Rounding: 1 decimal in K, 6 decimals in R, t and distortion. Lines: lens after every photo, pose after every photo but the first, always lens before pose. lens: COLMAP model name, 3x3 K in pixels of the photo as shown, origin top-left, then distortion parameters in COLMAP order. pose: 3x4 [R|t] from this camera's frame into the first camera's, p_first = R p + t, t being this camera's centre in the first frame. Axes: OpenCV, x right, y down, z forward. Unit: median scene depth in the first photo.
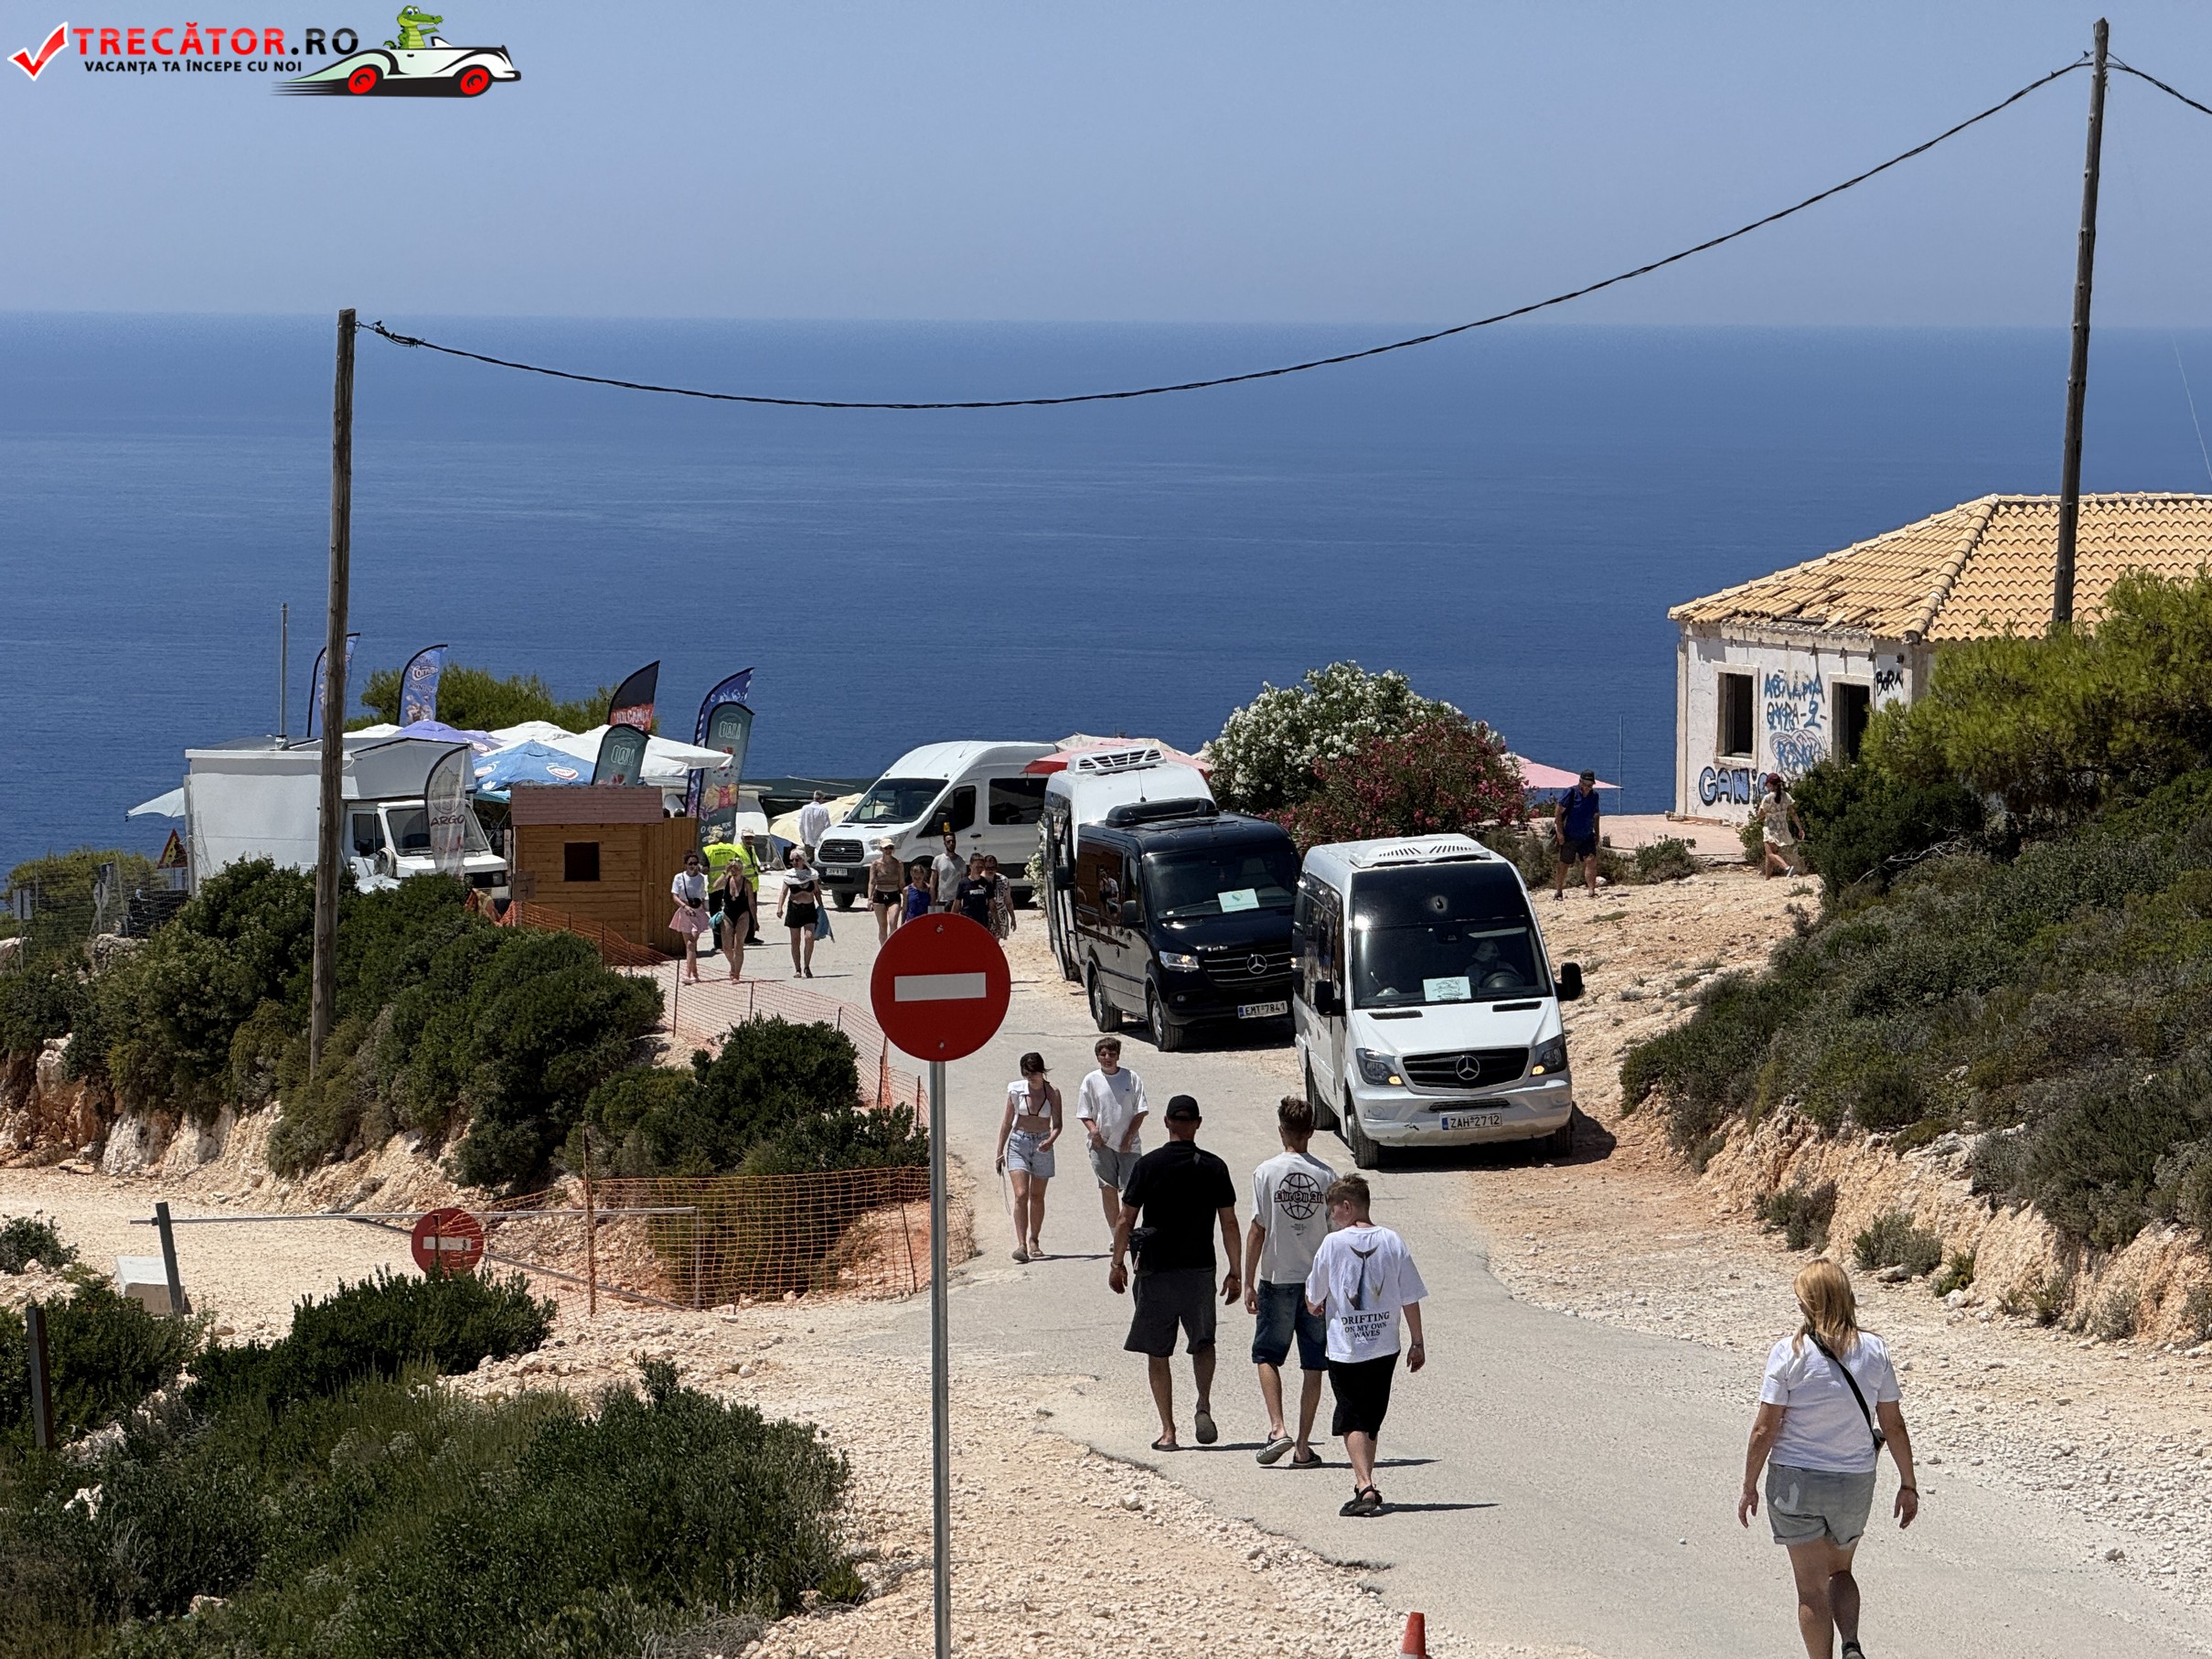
lens RADIAL K [[7652.1, 0, 938.8], [0, 7652.1, 828.4], [0, 0, 1]] dist [0.161674, 1.993569]
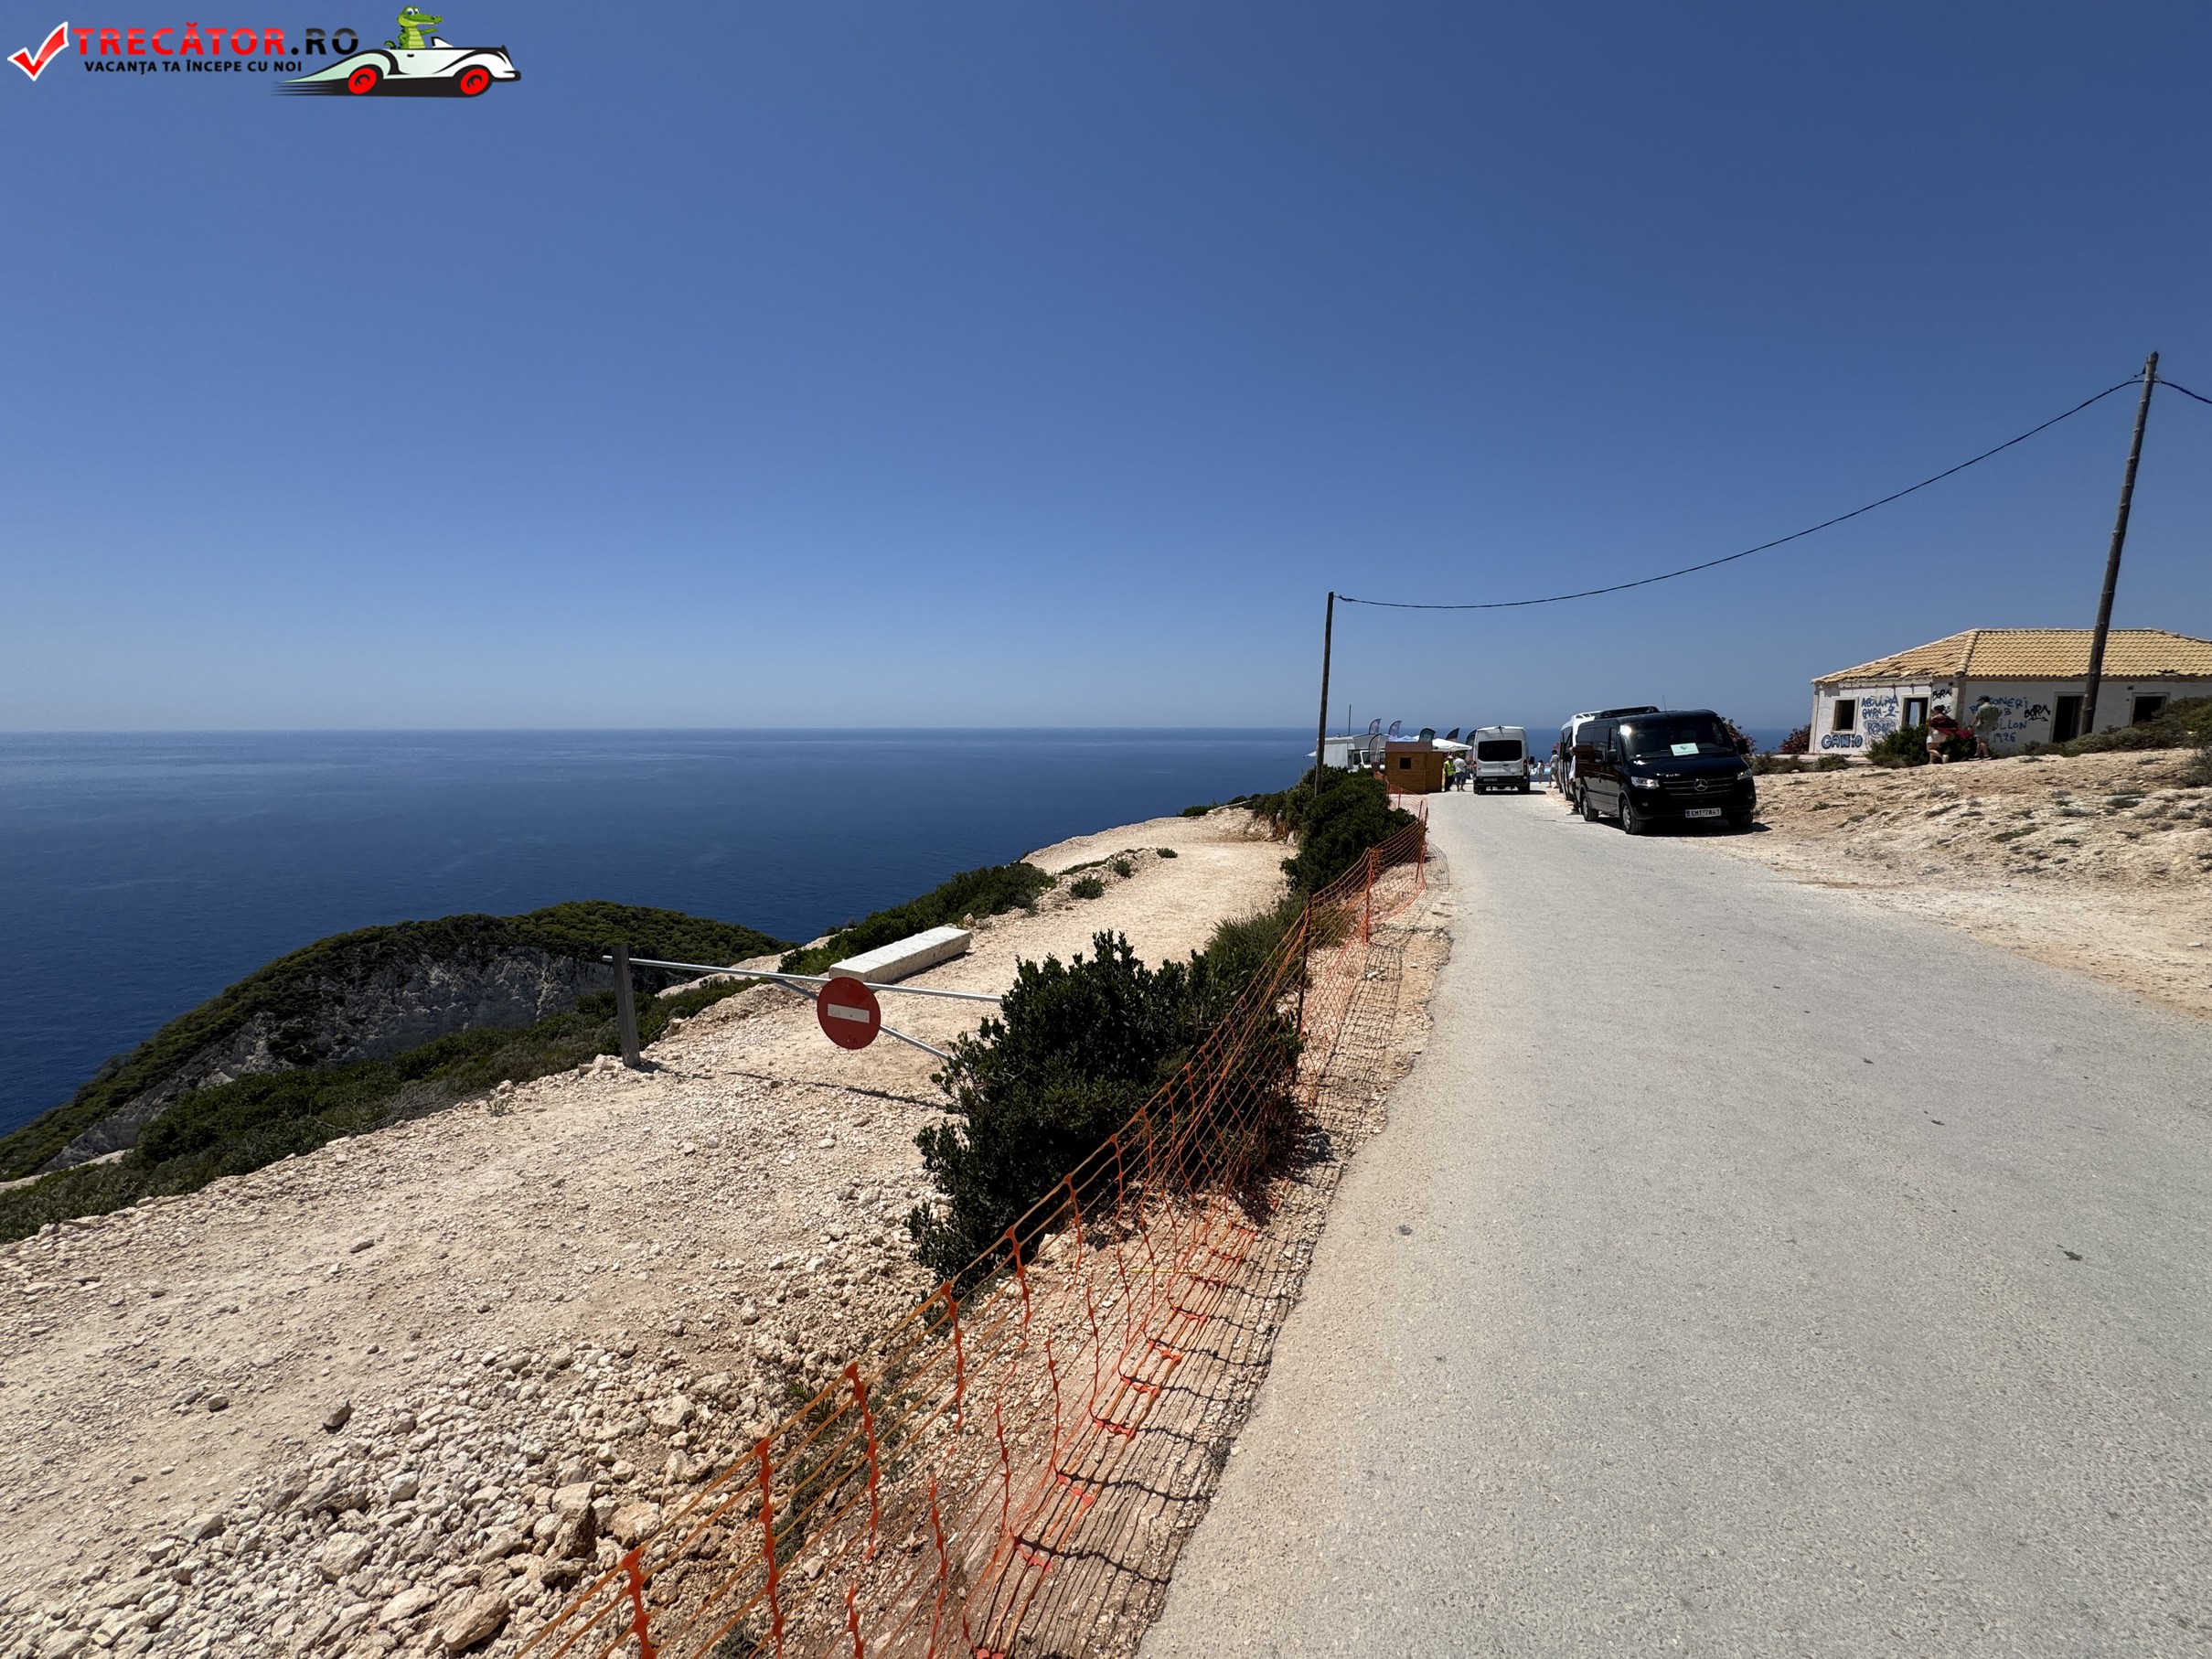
lens RADIAL K [[878.5, 0, 1106.0], [0, 878.5, 829.5], [0, 0, 1]] dist [-0.000211, -0.000098]
pose [[0.895024, 0.048616, -0.443361, 0.009180], [-0.026515, 0.998083, 0.055918, 0.016429], [0.445230, -0.038292, 0.894597, 0.632163]]
